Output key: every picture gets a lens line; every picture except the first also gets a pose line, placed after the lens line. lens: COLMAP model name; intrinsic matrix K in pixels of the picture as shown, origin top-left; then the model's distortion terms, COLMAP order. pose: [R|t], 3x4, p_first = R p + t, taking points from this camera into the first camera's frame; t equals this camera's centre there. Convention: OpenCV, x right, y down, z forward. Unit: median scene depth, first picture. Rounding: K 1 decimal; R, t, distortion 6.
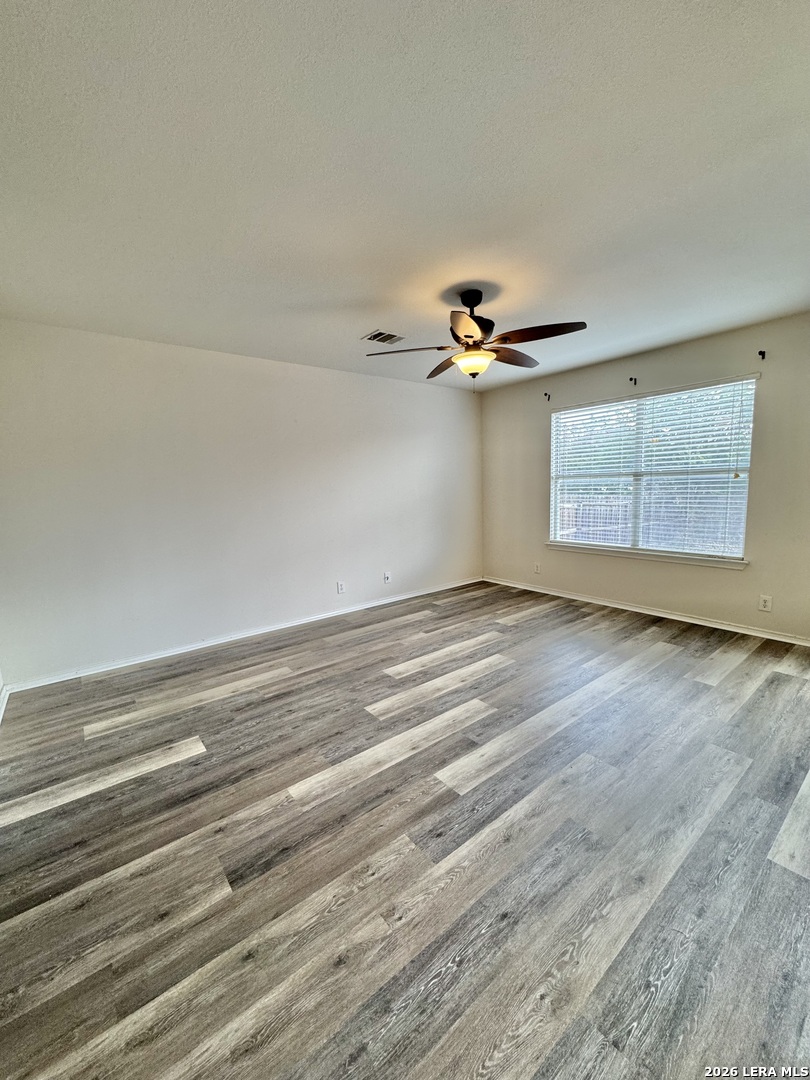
lens RADIAL K [[430.9, 0, 405.0], [0, 430.9, 540.0], [0, 0, 1]] dist [-0.000264, -0.000286]
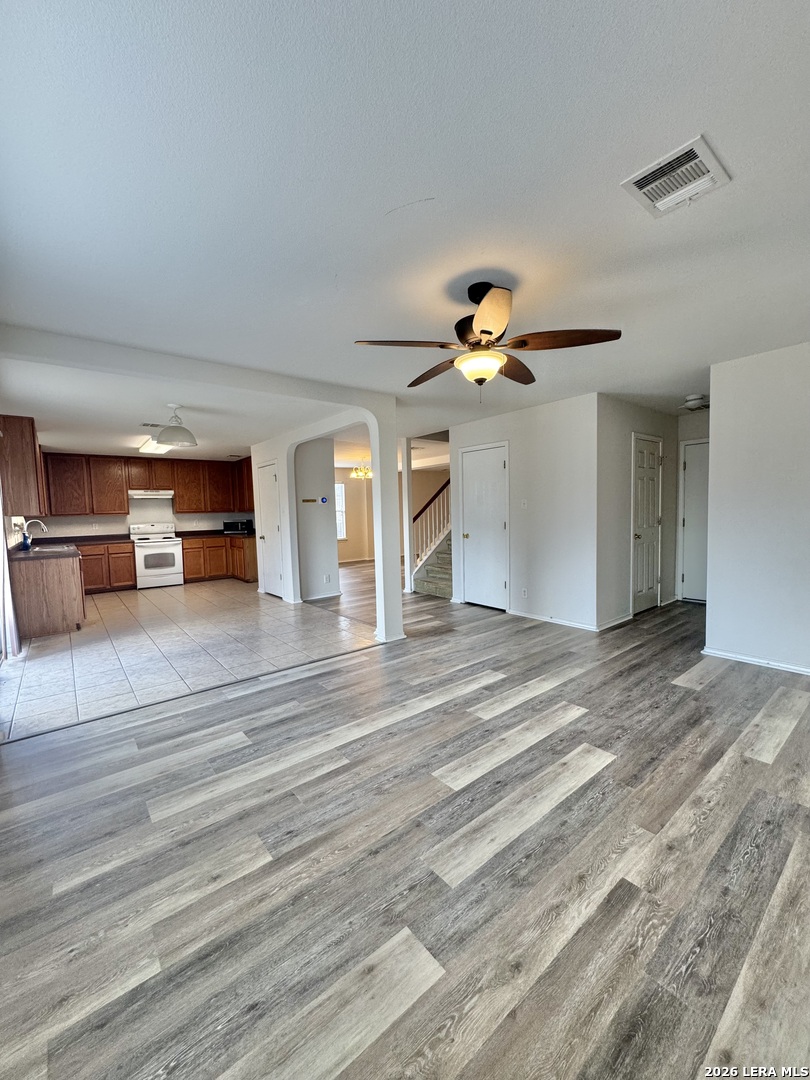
lens RADIAL K [[430.9, 0, 405.0], [0, 430.9, 540.0], [0, 0, 1]] dist [-0.000264, -0.000286]
pose [[-0.998101, 0.061080, -0.008023, 0.329021], [0.058400, 0.979580, 0.192384, -0.248826], [0.019609, 0.191550, -0.981287, 1.862689]]
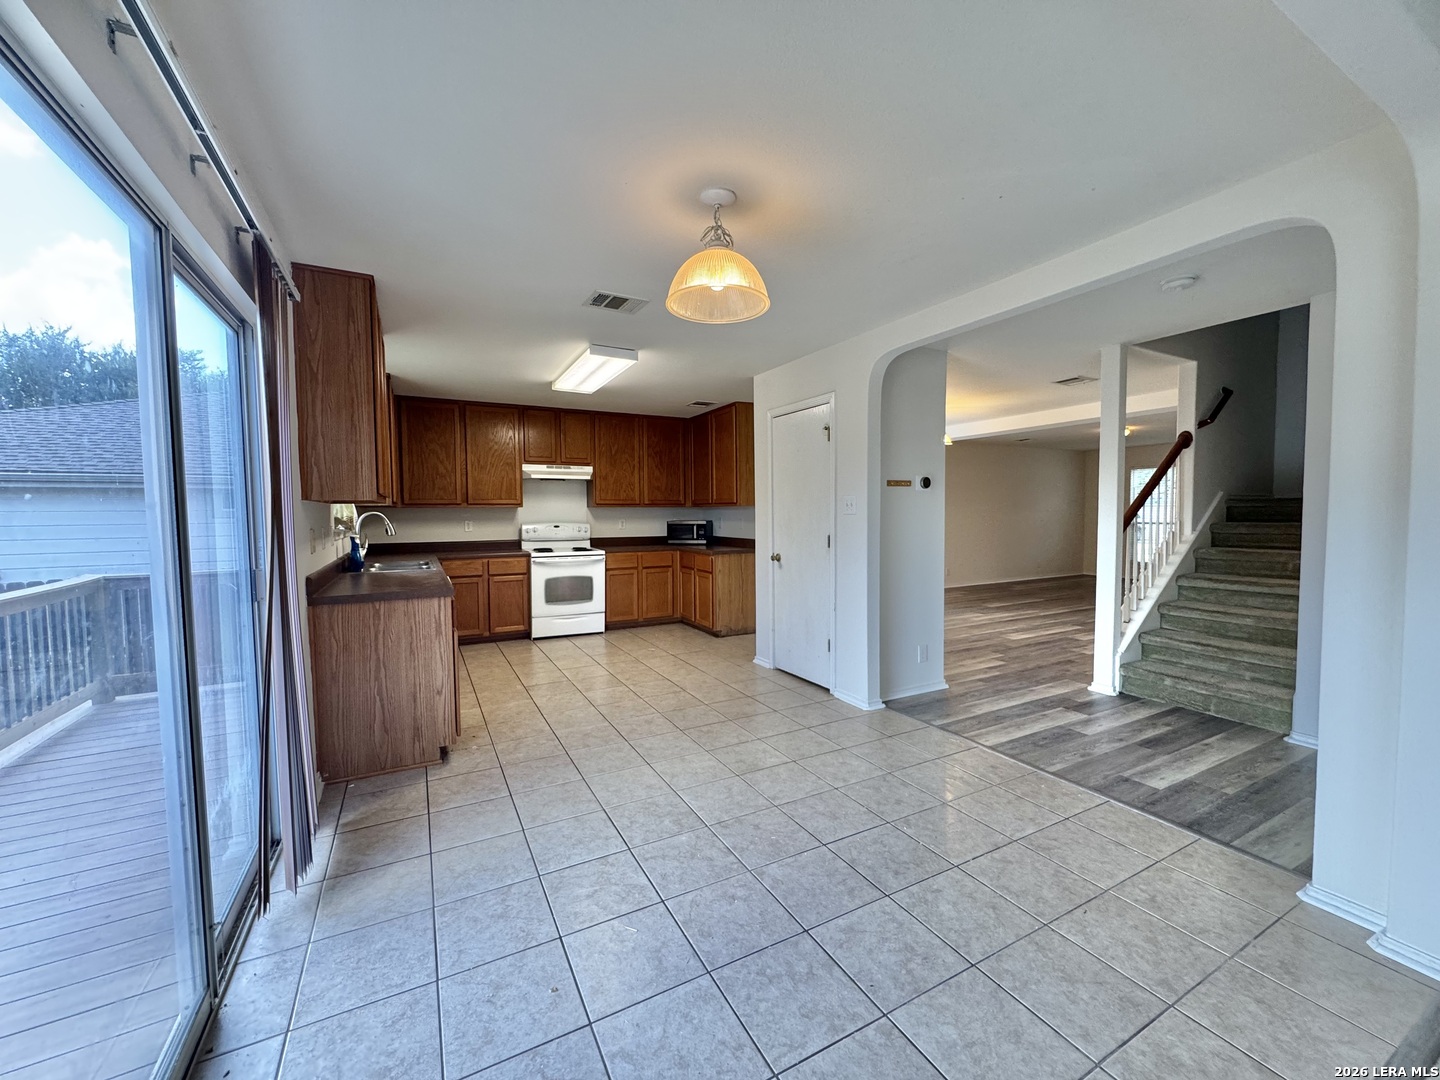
lens RADIAL K [[574.5, 0, 720.0], [0, 574.5, 540.0], [0, 0, 1]] dist [-0.000264, -0.000286]
pose [[-0.984168, 0.030325, 0.174627, 1.027605], [0.059503, 0.984603, 0.164365, -0.158030], [-0.166954, 0.172154, -0.970819, 0.980592]]
